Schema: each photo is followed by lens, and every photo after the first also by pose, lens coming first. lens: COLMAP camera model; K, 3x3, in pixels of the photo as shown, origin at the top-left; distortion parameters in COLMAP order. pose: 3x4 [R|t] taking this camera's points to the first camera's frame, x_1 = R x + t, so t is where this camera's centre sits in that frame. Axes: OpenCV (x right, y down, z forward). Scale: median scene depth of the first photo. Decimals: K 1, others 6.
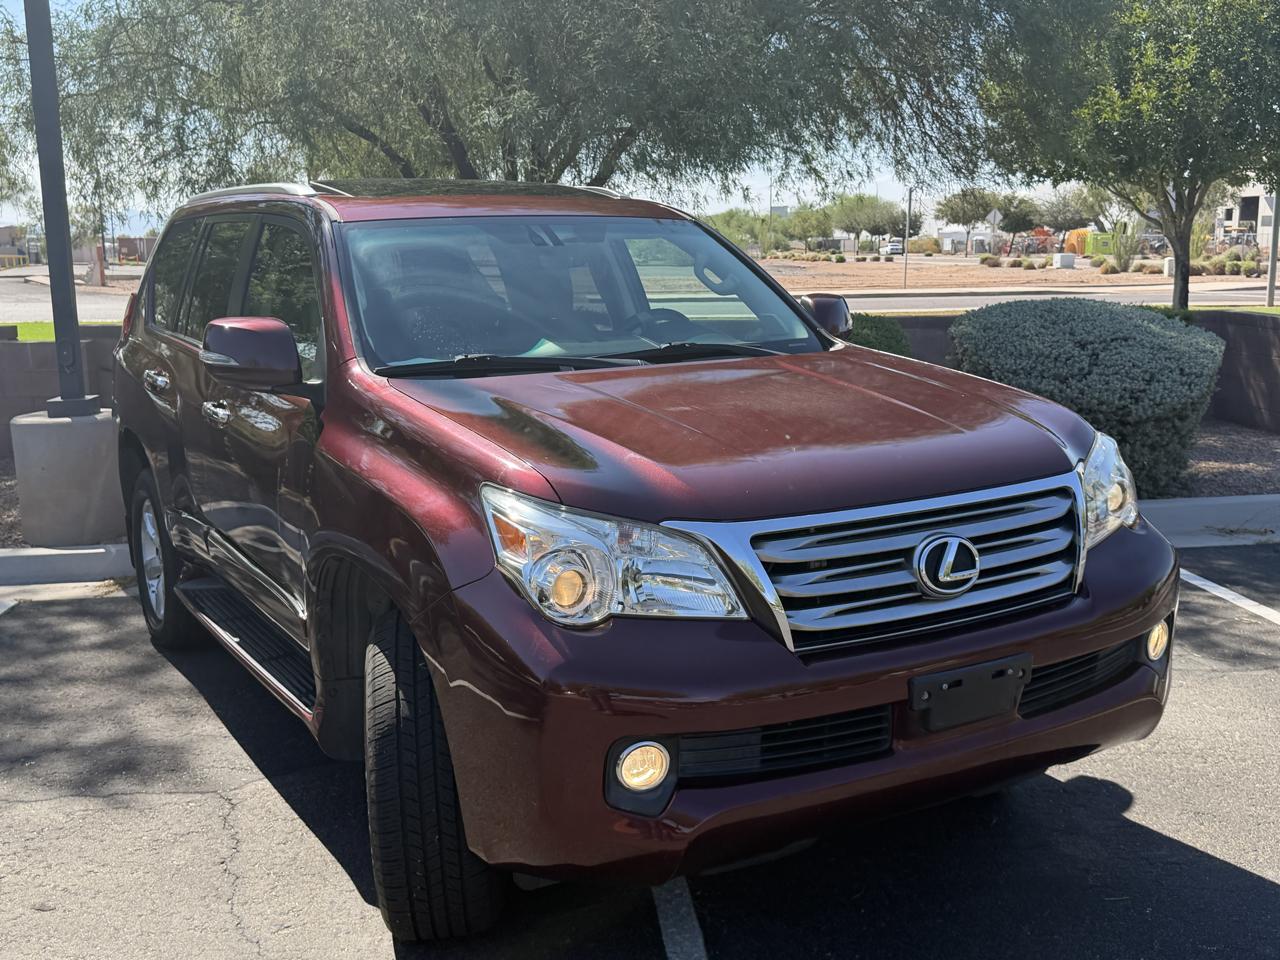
lens RADIAL K [[1299.3, 0, 653.0], [0, 1299.3, 479.0], [0, 0, 1]] dist [0.123767, -0.267408]
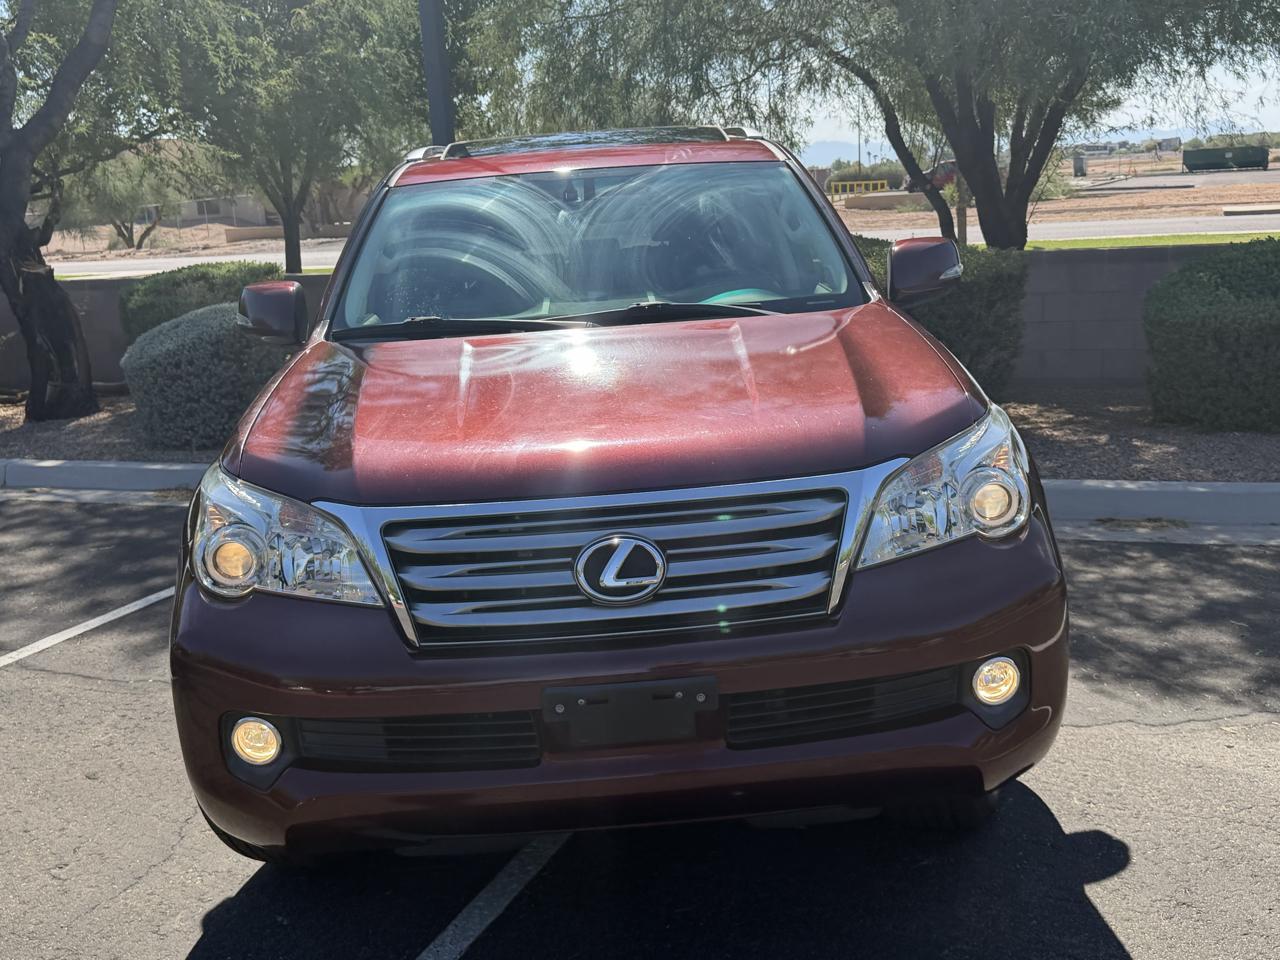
lens RADIAL K [[1299.3, 0, 653.0], [0, 1299.3, 479.0], [0, 0, 1]] dist [0.123767, -0.267408]
pose [[0.880534, 0.062135, -0.469893, 0.664766], [-0.034557, 0.997148, 0.067099, -0.056937], [0.472722, -0.042845, 0.880169, 0.227905]]
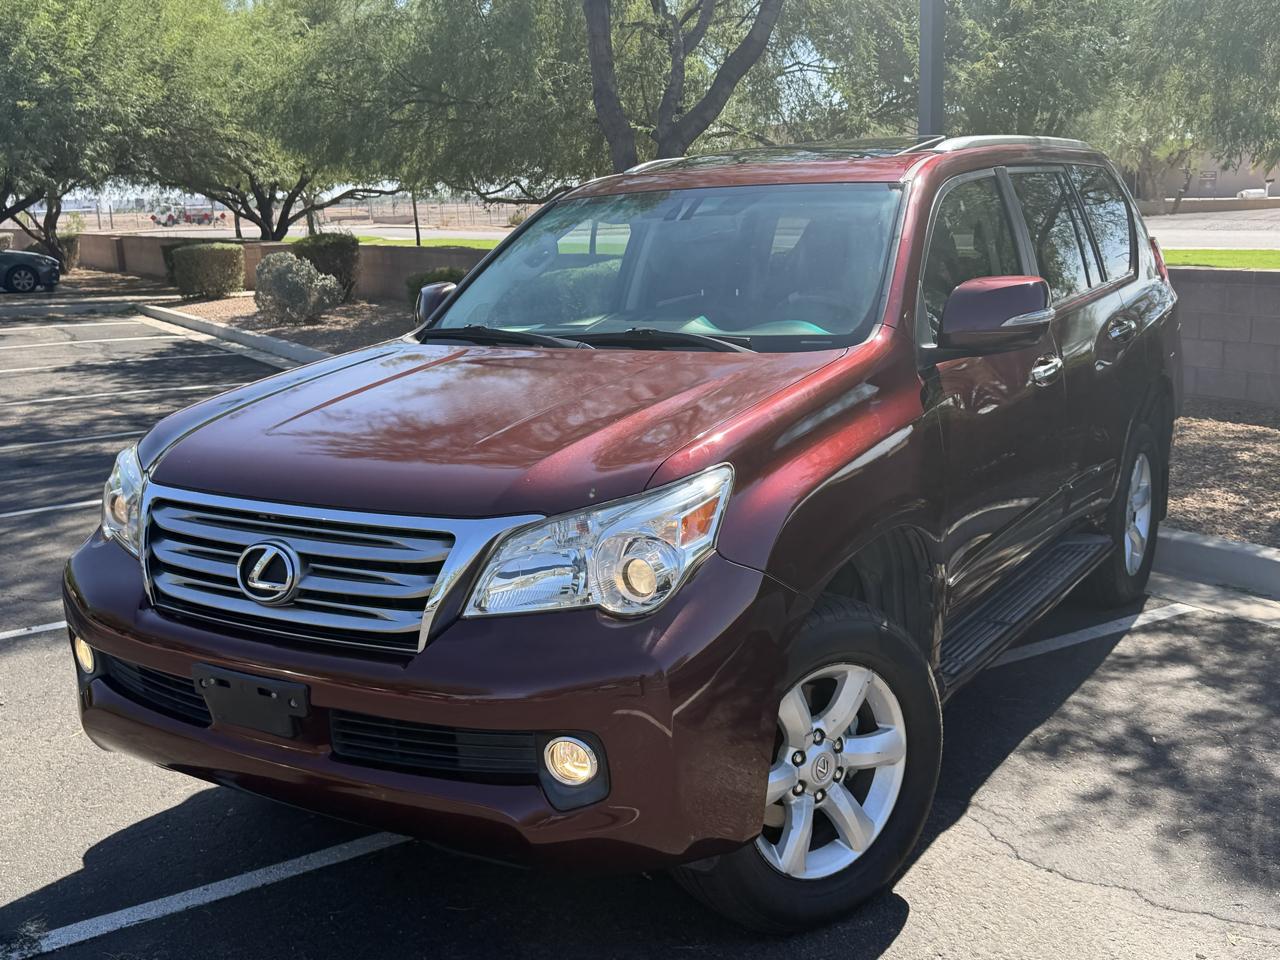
lens RADIAL K [[1299.3, 0, 653.0], [0, 1299.3, 479.0], [0, 0, 1]] dist [0.123767, -0.267408]
pose [[0.453341, 0.177560, -0.873472, 1.222976], [-0.124951, 0.982941, 0.134962, -0.175799], [0.882535, 0.047958, 0.467794, 0.792859]]
